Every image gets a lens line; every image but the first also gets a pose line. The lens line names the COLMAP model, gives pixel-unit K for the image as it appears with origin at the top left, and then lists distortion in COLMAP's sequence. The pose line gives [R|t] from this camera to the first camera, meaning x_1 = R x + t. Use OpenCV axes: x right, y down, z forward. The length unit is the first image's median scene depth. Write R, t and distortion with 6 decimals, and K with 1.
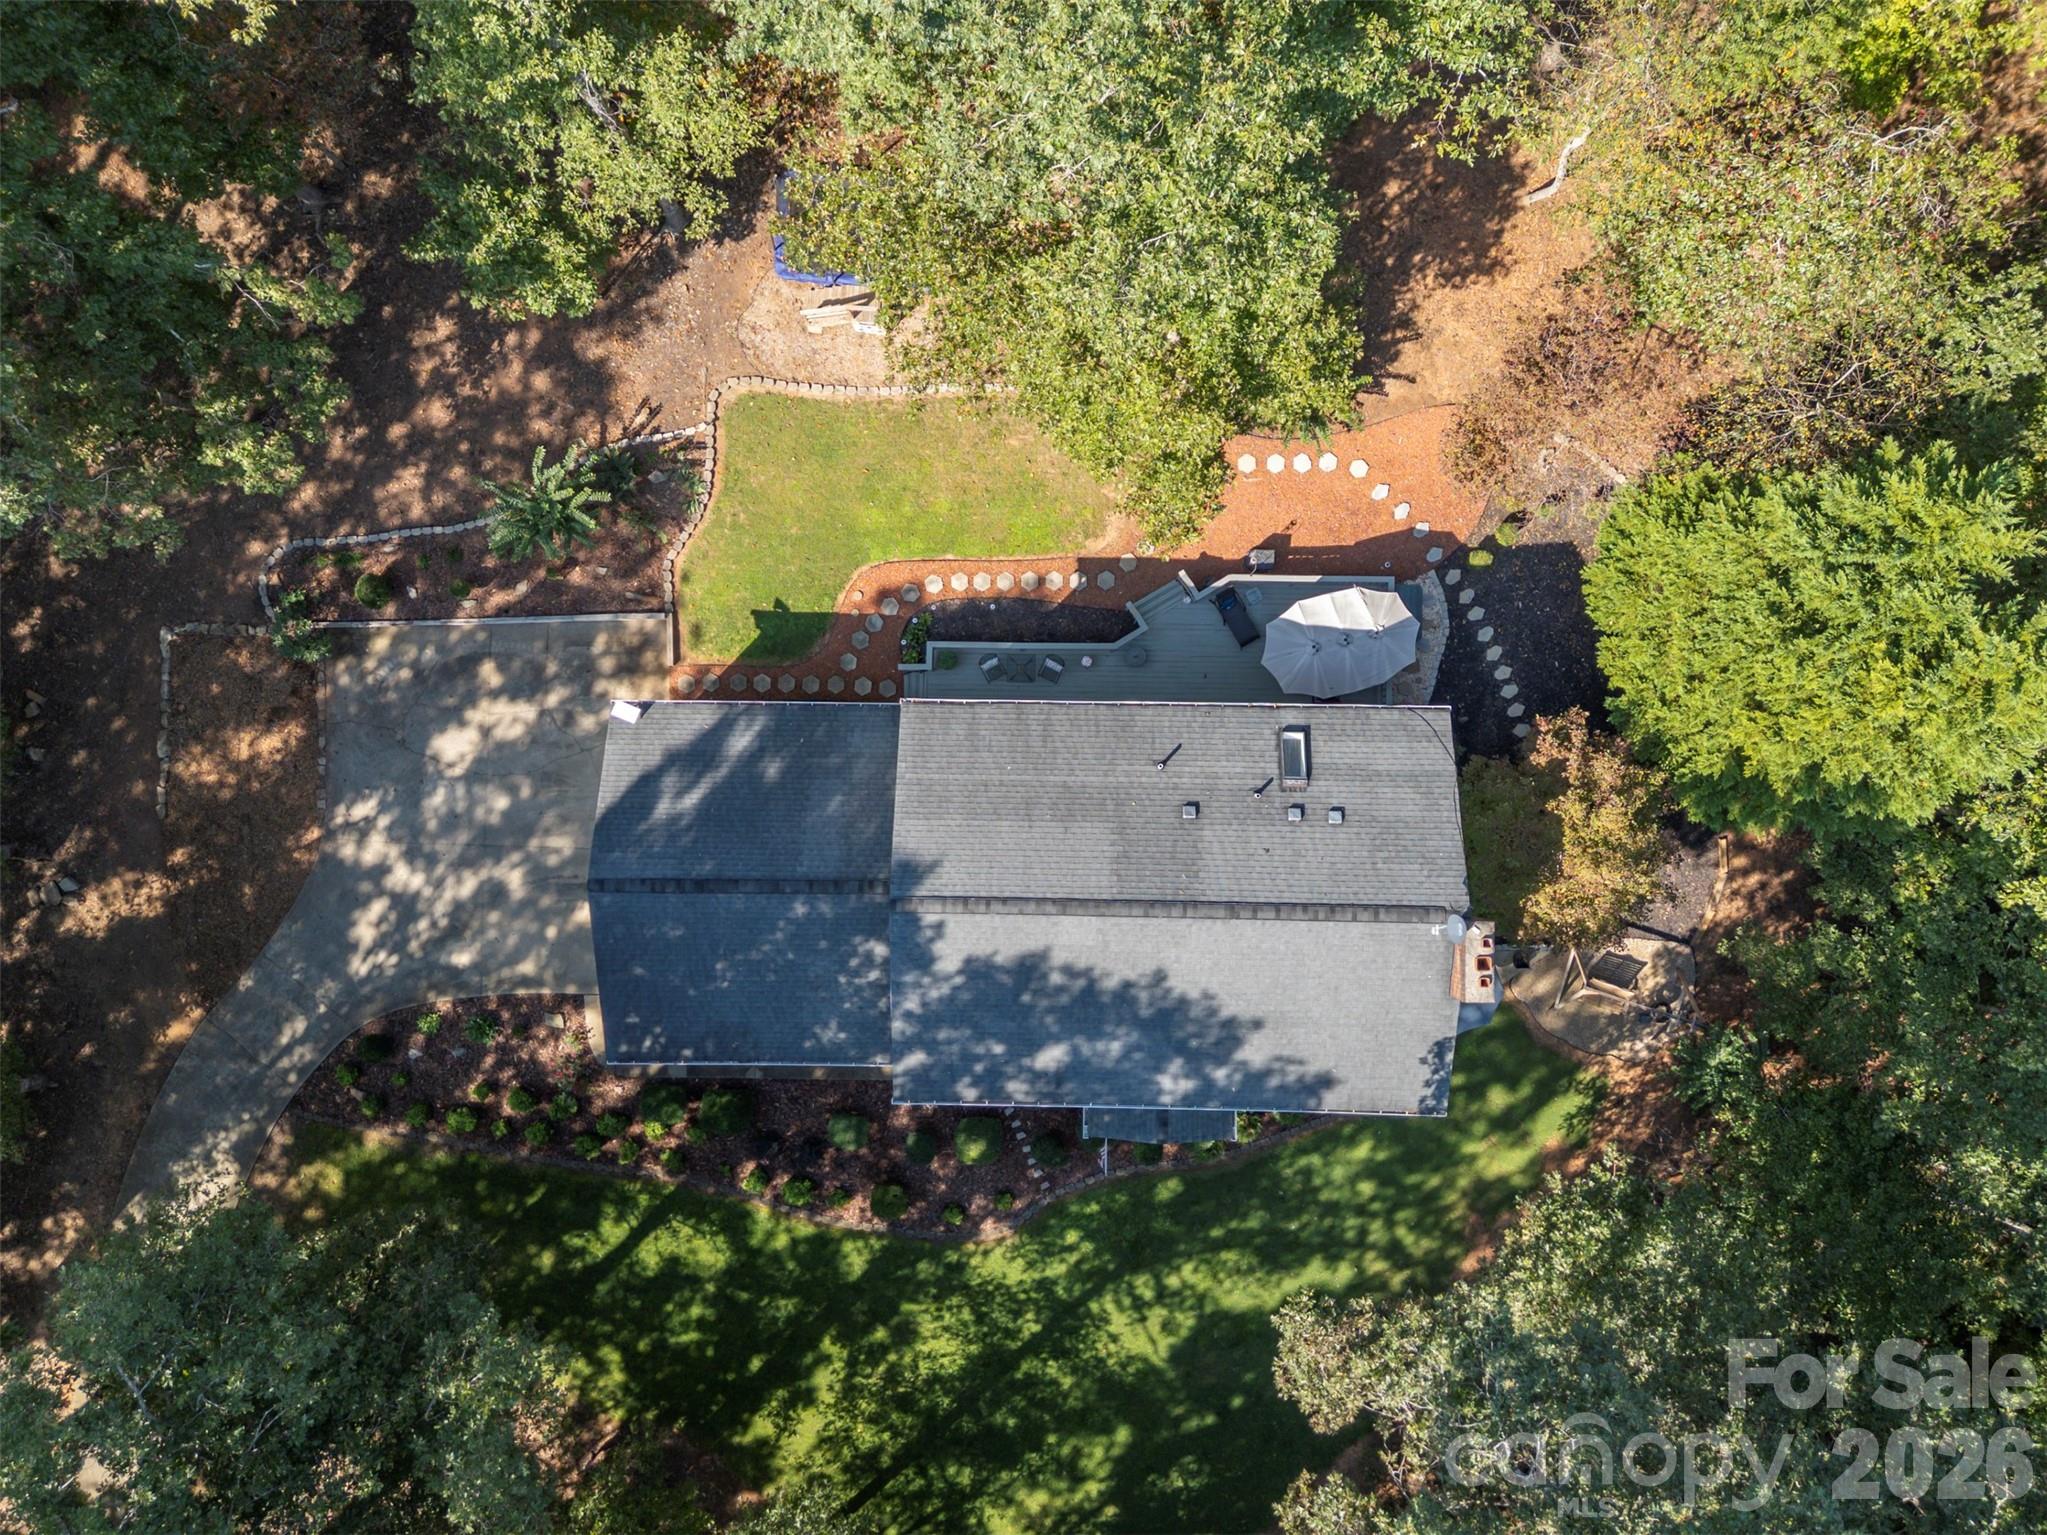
lens RADIAL K [[1472.6, 0, 1023.5], [0, 1472.6, 767.5], [0, 0, 1]] dist [0.086631, -0.090656]
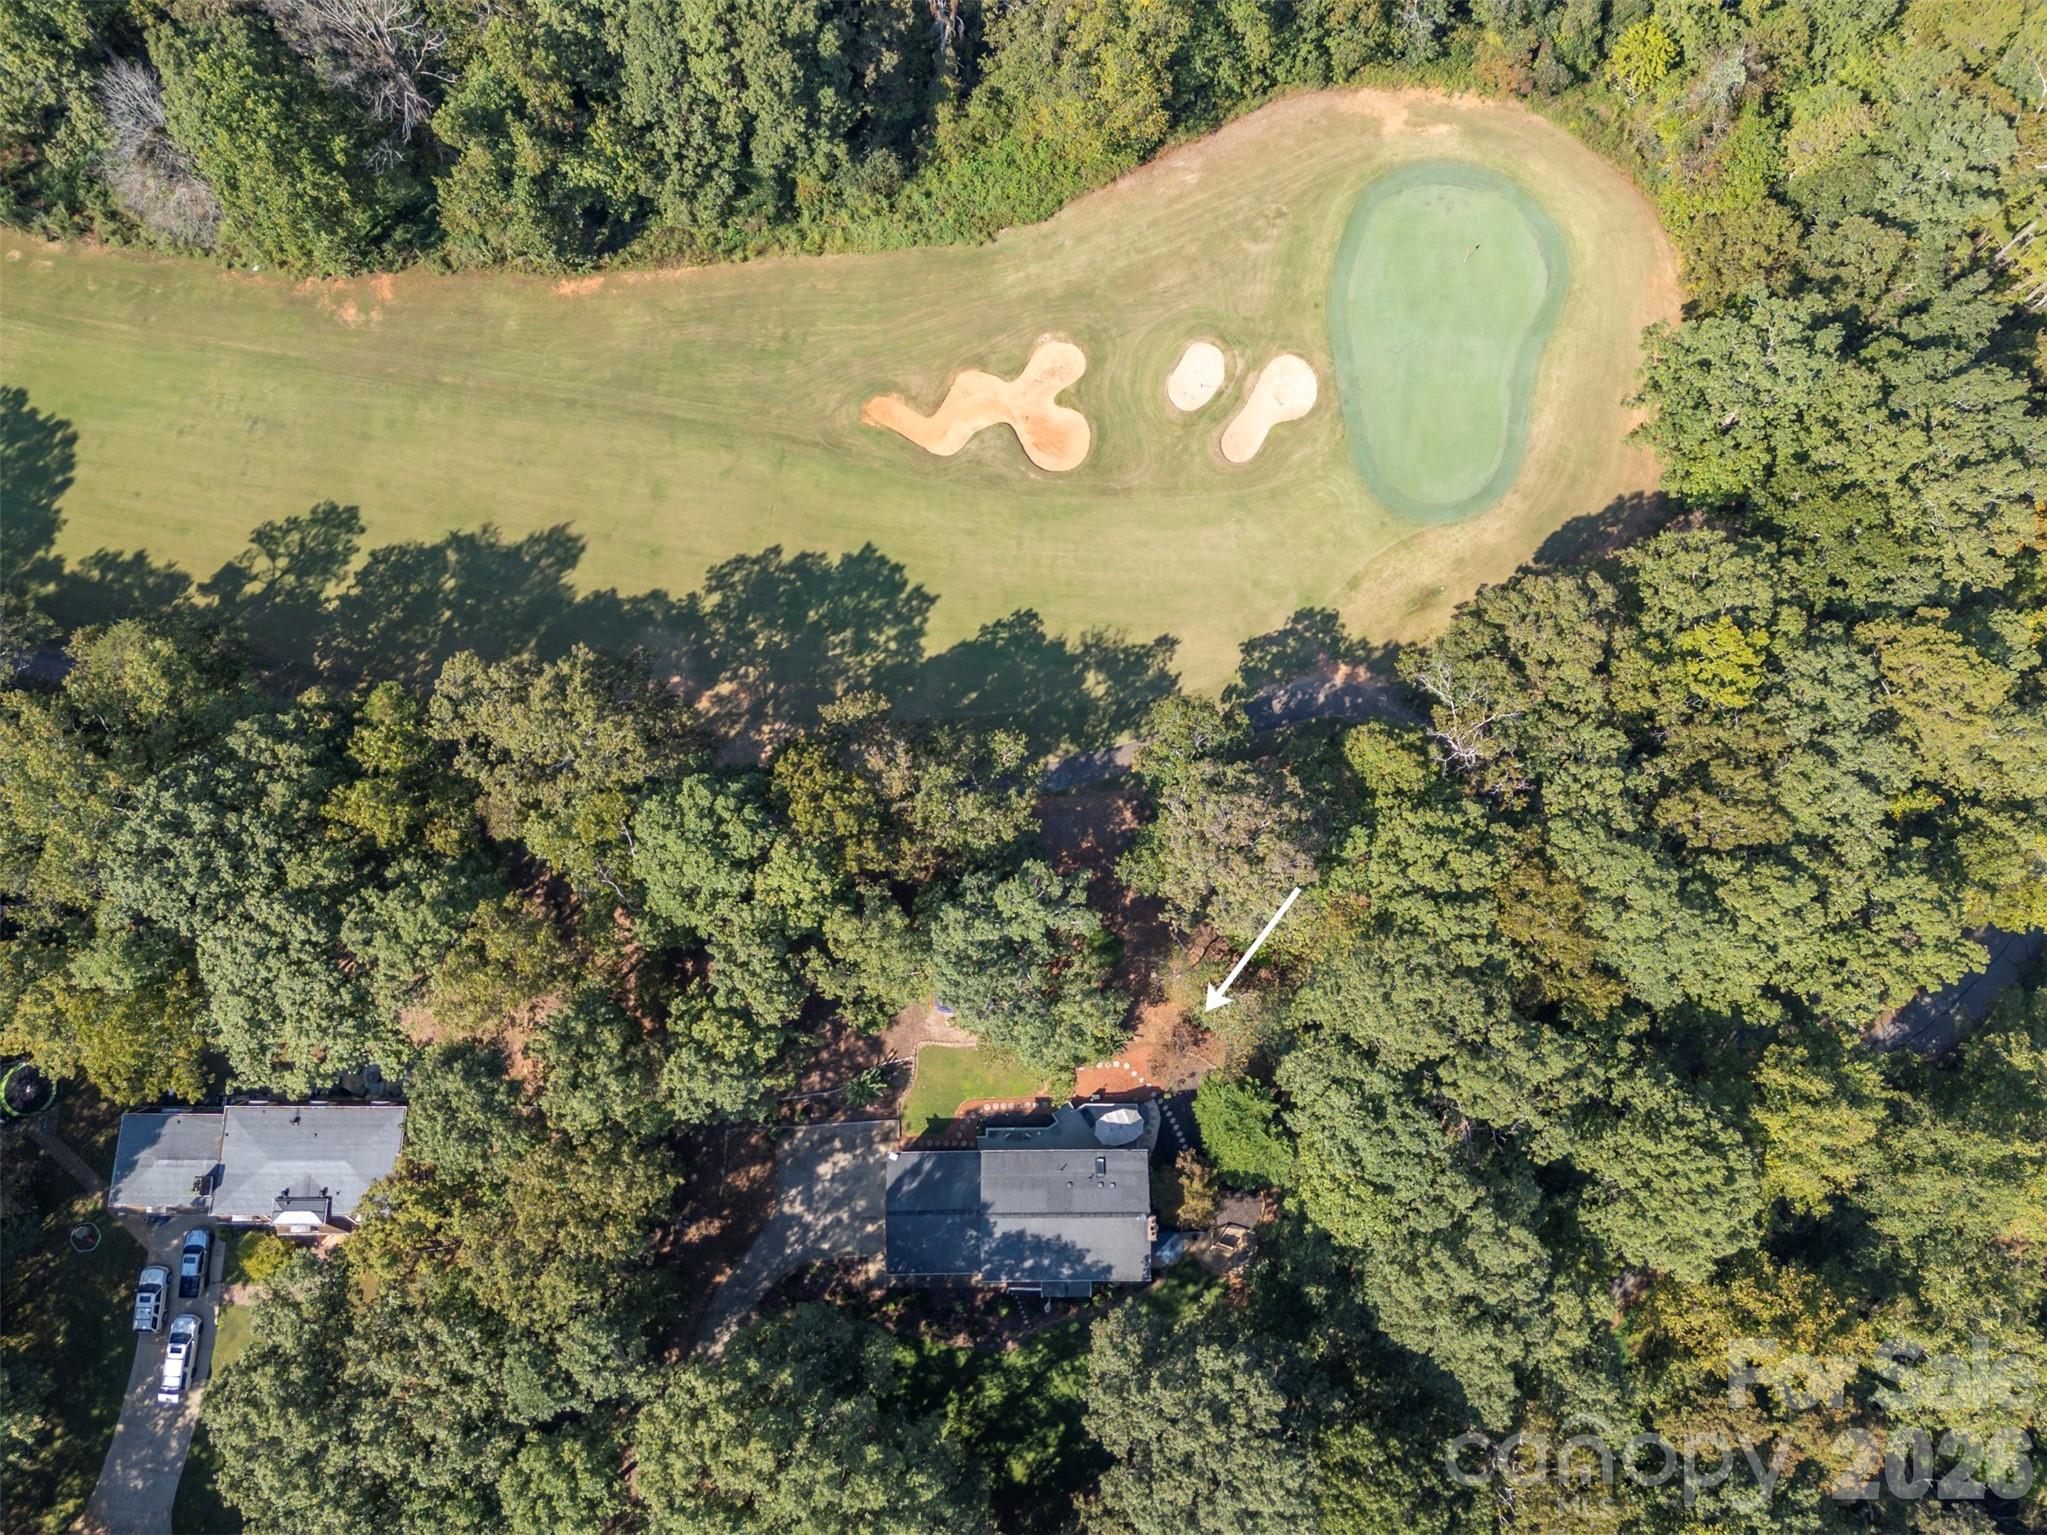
lens RADIAL K [[1432.6, 0, 1033.5], [0, 1432.6, 769.7], [0, 0, 1]] dist [0.032398, -0.000588]
pose [[0.999665, -0.023337, 0.011172, 0.016710], [0.025434, 0.965602, -0.258779, -0.031811], [-0.004749, 0.258977, 0.965872, -1.957928]]
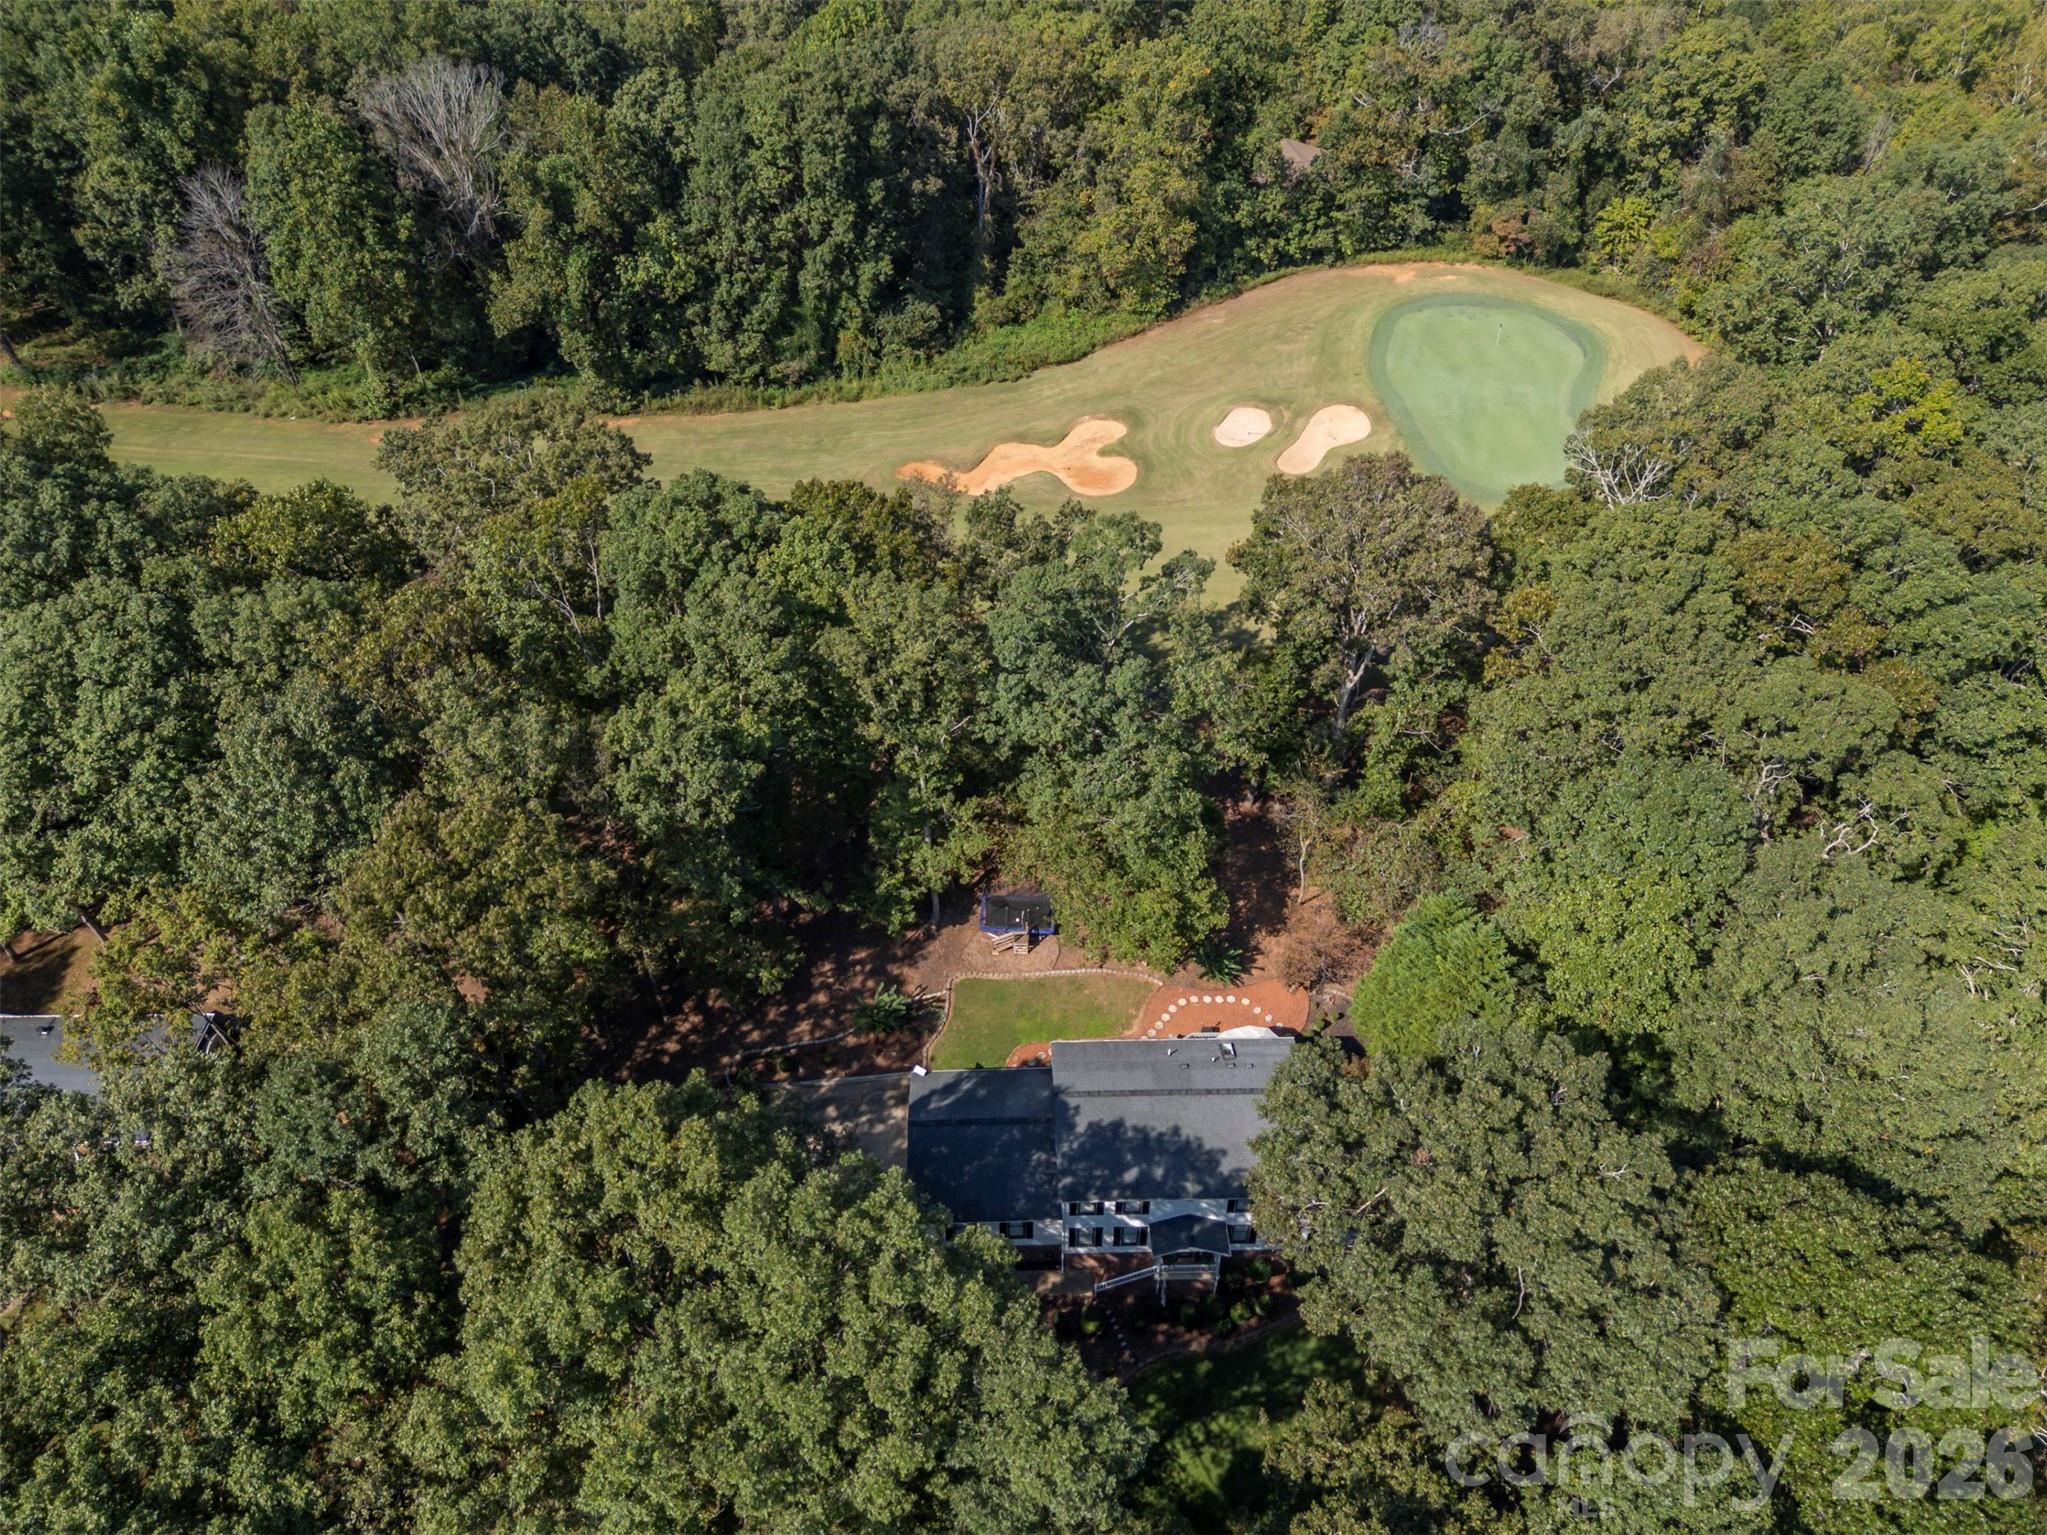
lens RADIAL K [[1432.6, 0, 1033.5], [0, 1432.6, 769.7], [0, 0, 1]] dist [0.032398, -0.000588]
pose [[0.999058, -0.027570, 0.033516, -0.141018], [0.043302, 0.684623, -0.727610, 1.050527], [-0.002885, 0.728376, 0.685172, -0.666394]]
